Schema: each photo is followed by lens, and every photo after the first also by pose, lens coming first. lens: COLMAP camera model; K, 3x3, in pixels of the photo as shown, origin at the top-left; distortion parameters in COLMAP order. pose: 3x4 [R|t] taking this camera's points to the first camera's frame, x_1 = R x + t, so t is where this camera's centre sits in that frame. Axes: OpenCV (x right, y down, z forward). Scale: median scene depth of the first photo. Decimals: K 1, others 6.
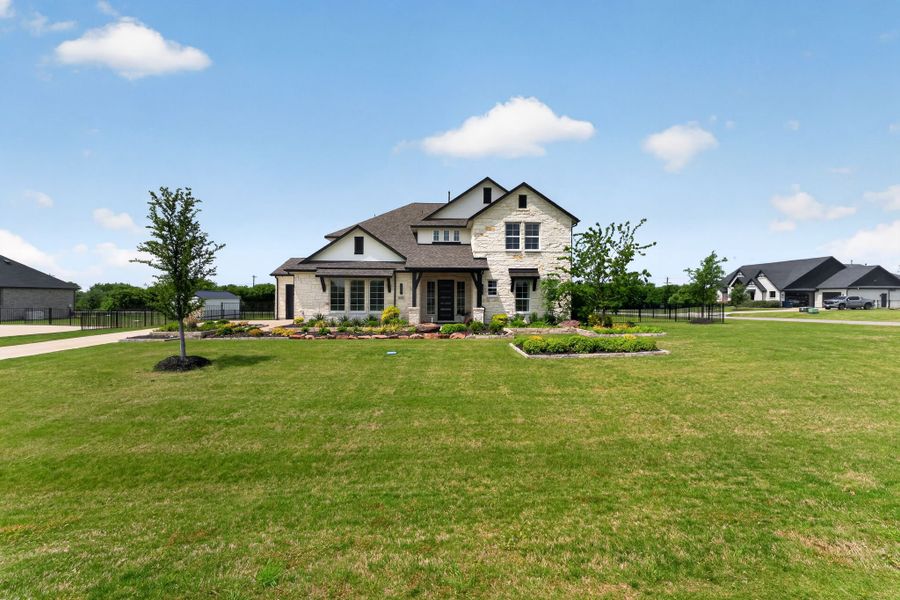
lens RADIAL K [[362.5, 0, 453.8], [0, 362.5, 283.9], [0, 0, 1]] dist [0.000703, 0.000147]
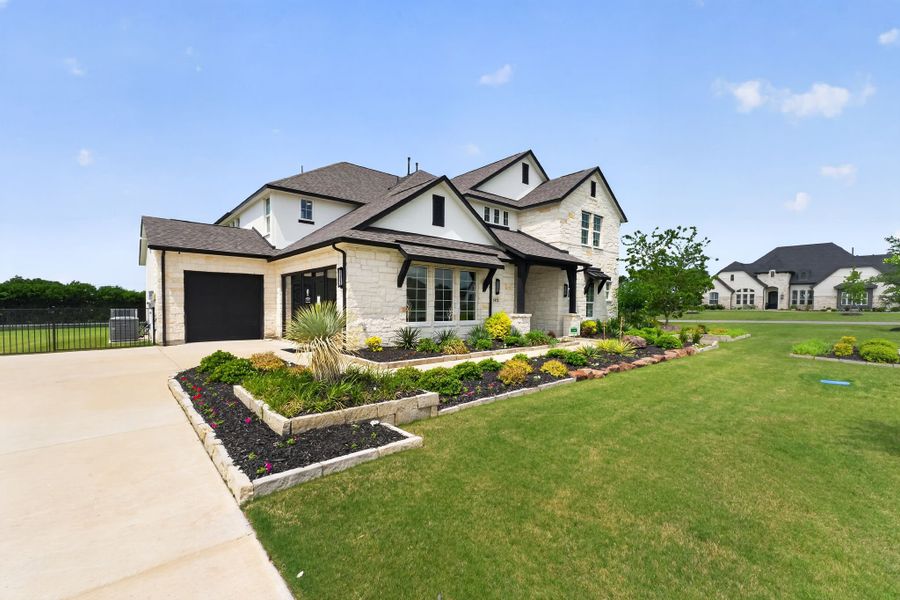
lens RADIAL K [[378.2, 0, 450.0], [0, 378.2, 300.0], [0, 0, 1]] dist [0.001199, 0.000083]
pose [[0.802158, 0.014412, 0.596938, -0.613682], [-0.029467, 0.999446, 0.015468, 0.029195], [-0.596385, -0.029998, 0.802138, 0.490402]]
